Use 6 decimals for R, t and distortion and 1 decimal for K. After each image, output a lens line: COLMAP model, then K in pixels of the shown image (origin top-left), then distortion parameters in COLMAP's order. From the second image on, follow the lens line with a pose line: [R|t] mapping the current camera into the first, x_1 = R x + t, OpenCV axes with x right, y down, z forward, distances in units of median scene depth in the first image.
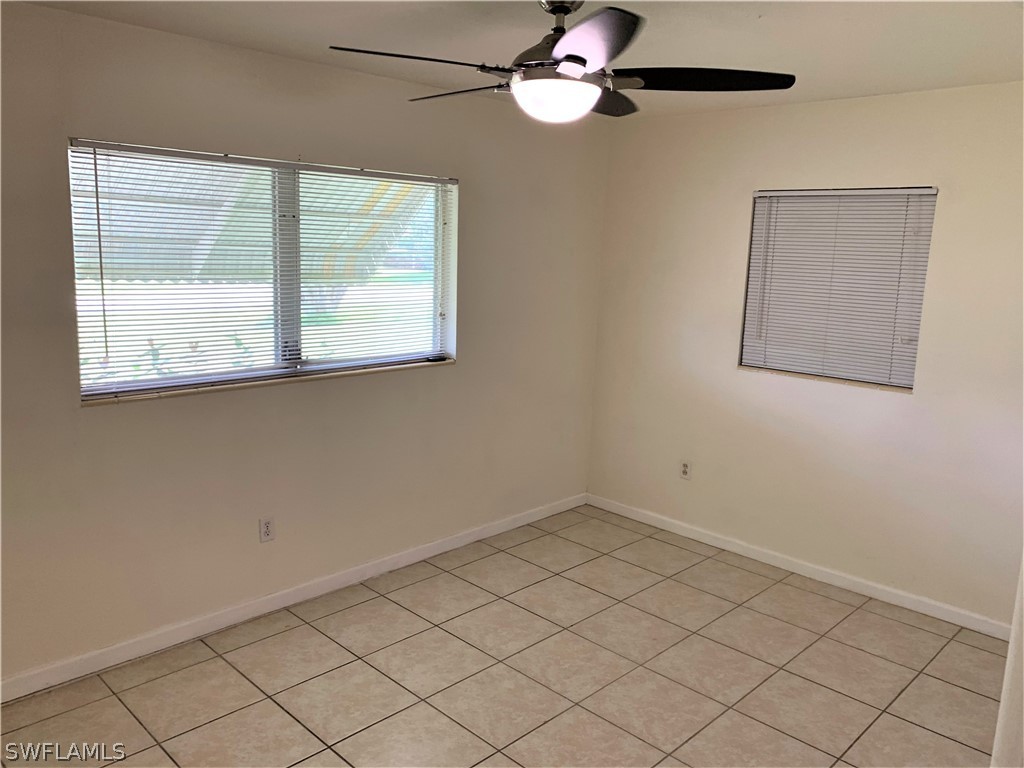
lens RADIAL K [[782.8, 0, 507.4], [0, 782.8, 380.9], [0, 0, 1]] dist [-0.002642, -0.002493]
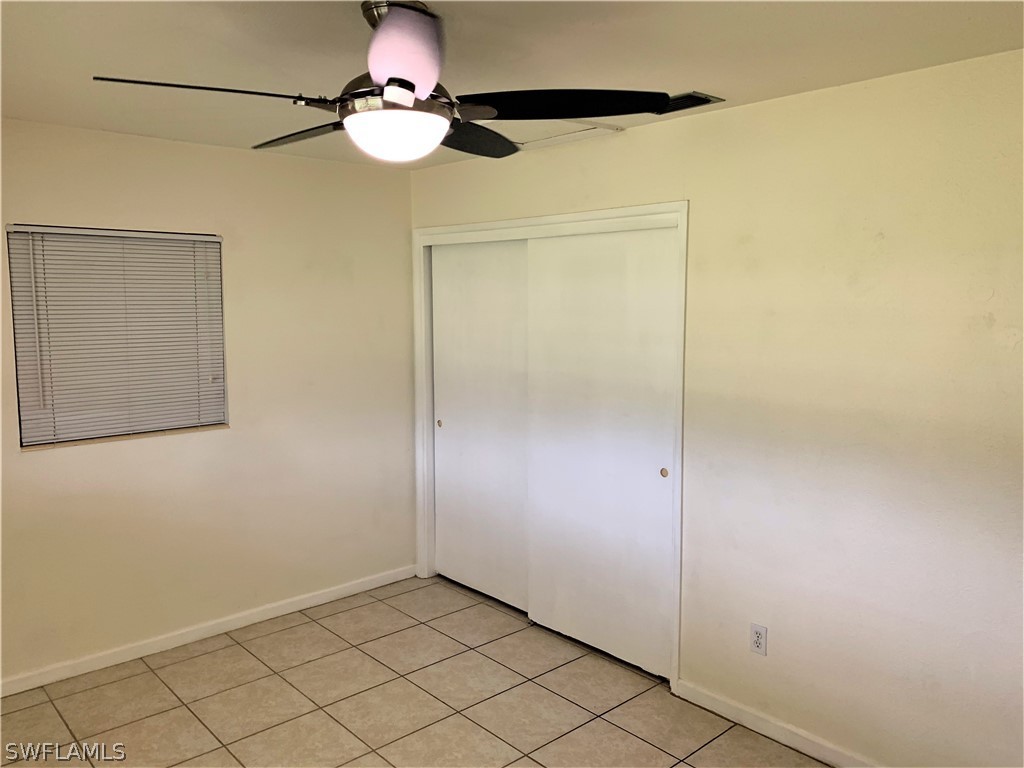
lens RADIAL K [[782.8, 0, 506.3], [0, 782.8, 378.7], [0, 0, 1]] dist [-0.002642, -0.002493]
pose [[0.054042, -0.135897, 0.989248, -0.502354], [0.175098, 0.976635, 0.124599, -0.114291], [-0.983067, 0.166482, 0.076575, 0.534192]]
